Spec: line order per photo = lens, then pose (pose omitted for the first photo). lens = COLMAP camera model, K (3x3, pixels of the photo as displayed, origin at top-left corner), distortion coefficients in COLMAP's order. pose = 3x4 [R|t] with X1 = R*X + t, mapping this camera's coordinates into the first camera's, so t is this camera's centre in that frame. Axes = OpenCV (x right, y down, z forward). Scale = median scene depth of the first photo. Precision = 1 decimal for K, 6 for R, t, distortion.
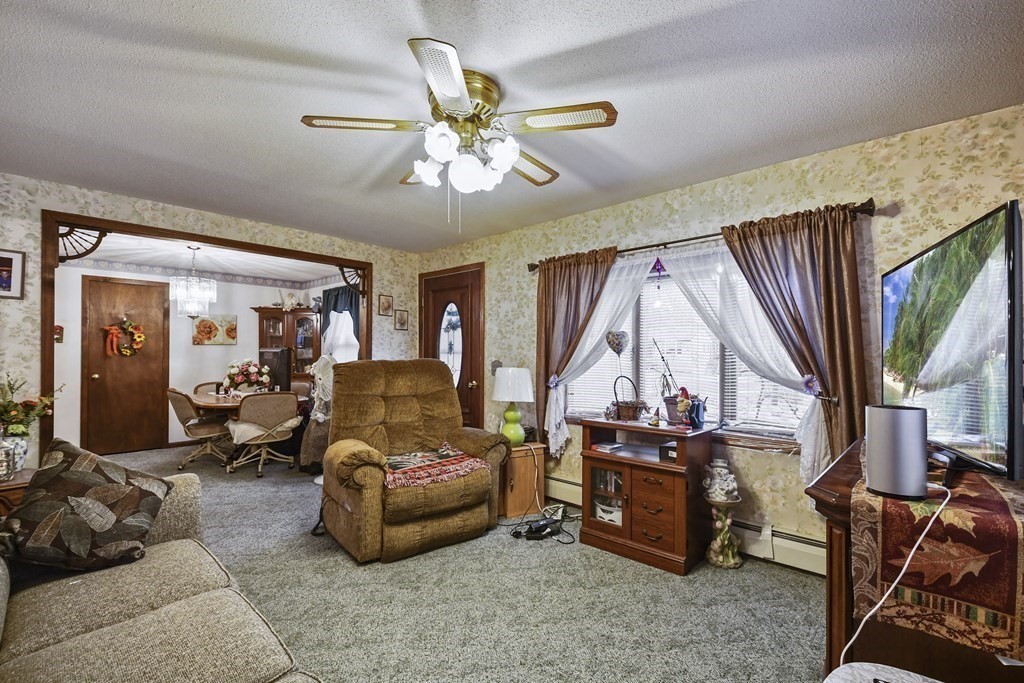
lens RADIAL K [[447.9, 0, 495.8], [0, 447.9, 344.3], [0, 0, 1]] dist [0.018461, -0.013899]
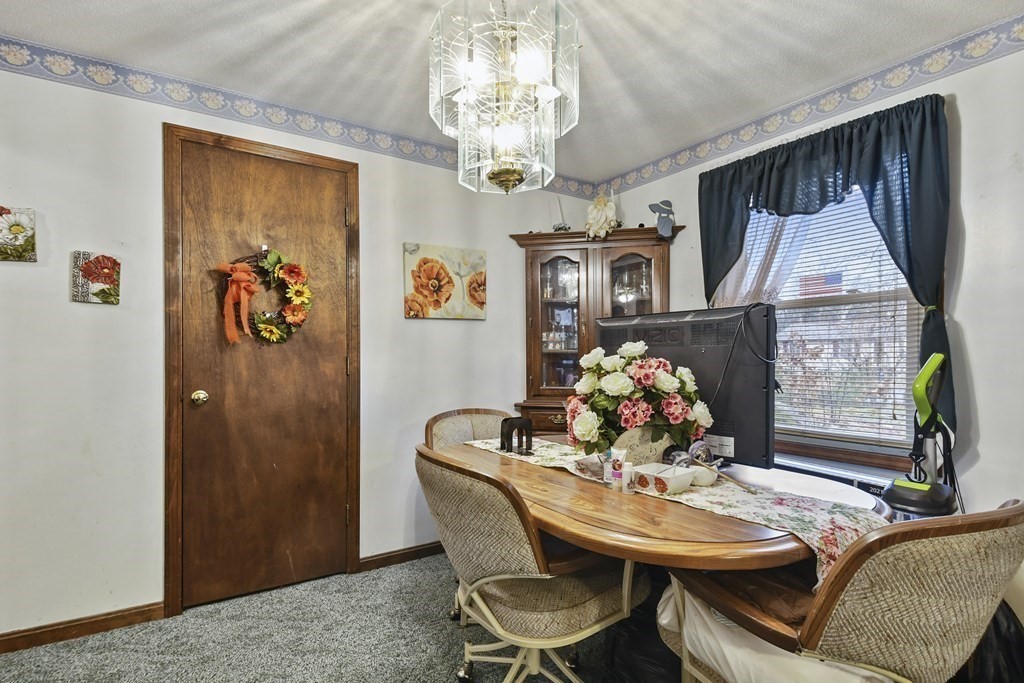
lens RADIAL K [[533.0, 0, 511.9], [0, 533.0, 351.6], [0, 0, 1]] dist [0.042159, -0.000192]
pose [[0.976572, -0.000970, -0.215190, -0.513477], [0.003896, 0.999906, 0.013171, 0.028128], [0.215157, -0.013701, 0.976483, 0.588957]]
